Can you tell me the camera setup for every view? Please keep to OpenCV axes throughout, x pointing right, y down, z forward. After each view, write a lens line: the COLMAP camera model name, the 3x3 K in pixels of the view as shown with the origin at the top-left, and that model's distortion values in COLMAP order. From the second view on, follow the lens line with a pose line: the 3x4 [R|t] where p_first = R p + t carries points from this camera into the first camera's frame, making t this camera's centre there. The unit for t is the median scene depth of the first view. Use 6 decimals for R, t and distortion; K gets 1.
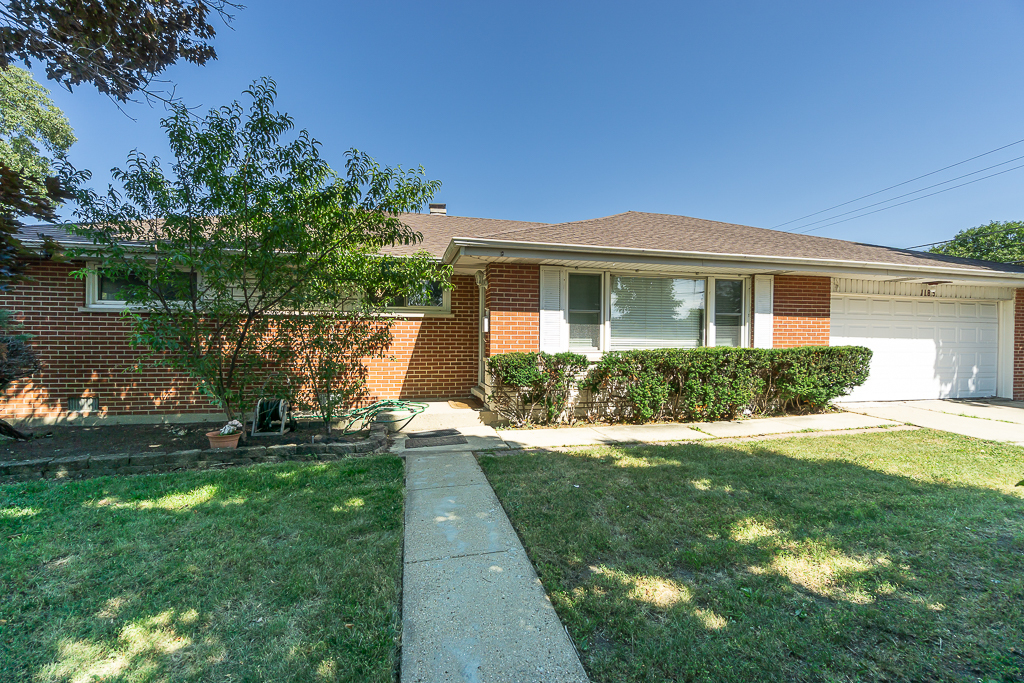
lens RADIAL K [[443.9, 0, 511.4], [0, 443.9, 341.7], [0, 0, 1]] dist [-0.006812, -0.000282]
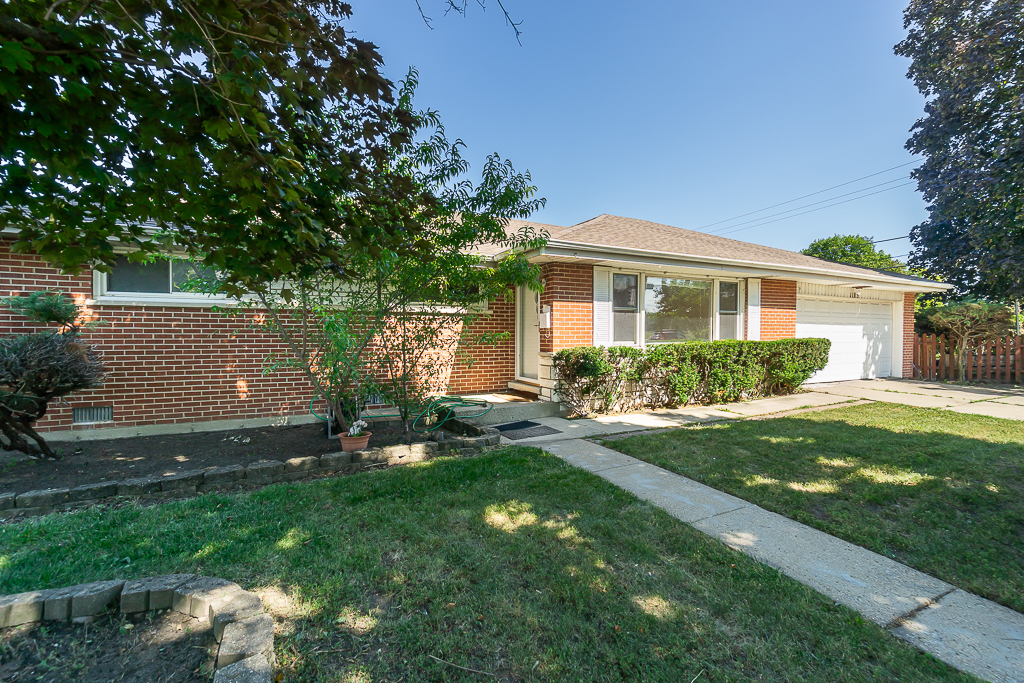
lens RADIAL K [[443.9, 0, 542.2], [0, 443.9, 345.3], [0, 0, 1]] dist [-0.006812, -0.000282]
pose [[0.971817, -0.012441, 0.235407, -0.307544], [0.007642, 0.999744, 0.021289, -0.002733], [-0.235611, -0.018890, 0.971664, -0.019532]]
